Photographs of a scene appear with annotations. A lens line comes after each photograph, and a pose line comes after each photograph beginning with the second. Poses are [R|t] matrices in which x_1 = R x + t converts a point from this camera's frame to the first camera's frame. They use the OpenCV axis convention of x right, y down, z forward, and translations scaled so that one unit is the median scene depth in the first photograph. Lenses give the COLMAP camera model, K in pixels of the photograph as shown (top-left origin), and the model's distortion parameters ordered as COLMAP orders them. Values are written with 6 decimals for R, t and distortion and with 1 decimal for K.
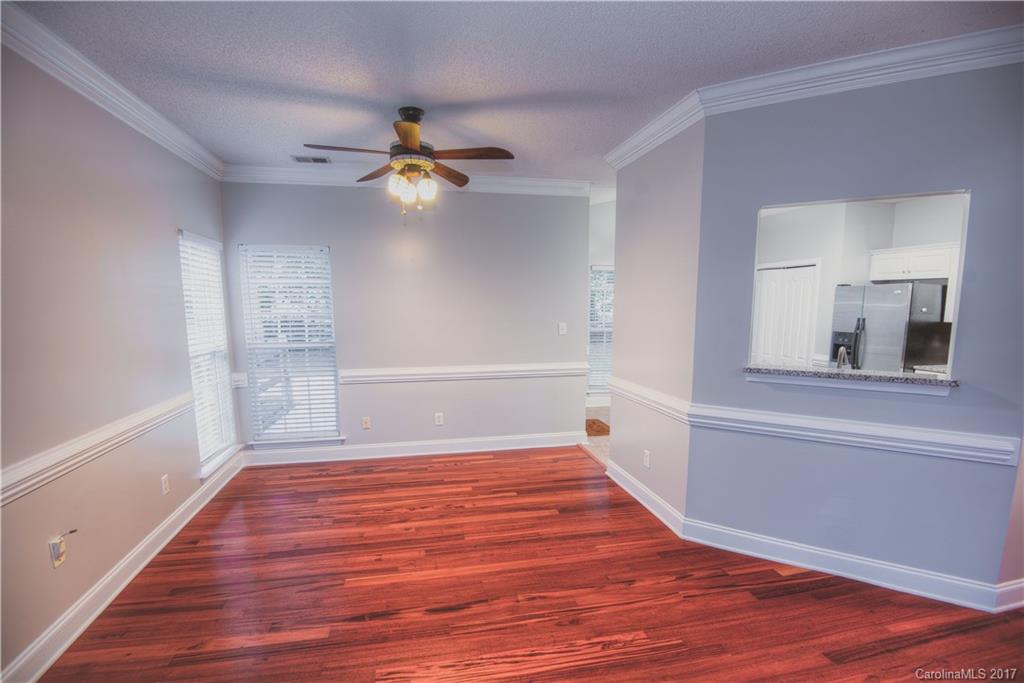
lens RADIAL K [[481.0, 0, 502.8], [0, 481.0, 371.9], [0, 0, 1]] dist [-0.002011, -0.030048]
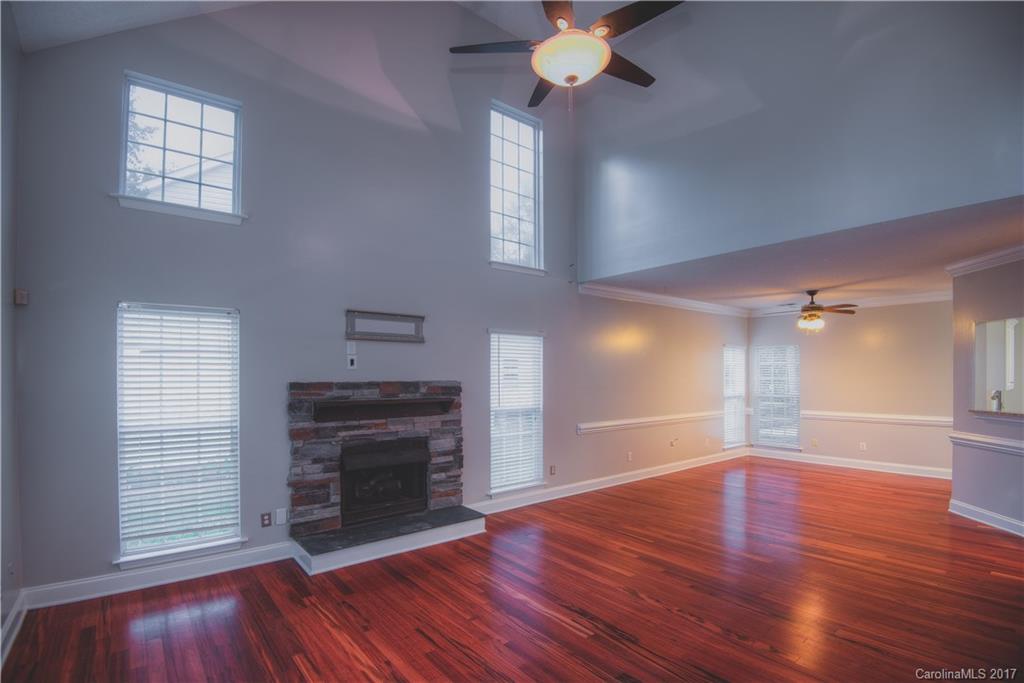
lens RADIAL K [[481.0, 0, 502.8], [0, 481.0, 371.9], [0, 0, 1]] dist [-0.002011, -0.030048]
pose [[0.445452, 0.000465, -0.895306, 1.063216], [-0.132962, 0.988945, -0.065640, 0.163931], [0.885378, 0.148281, 0.440589, -1.121436]]
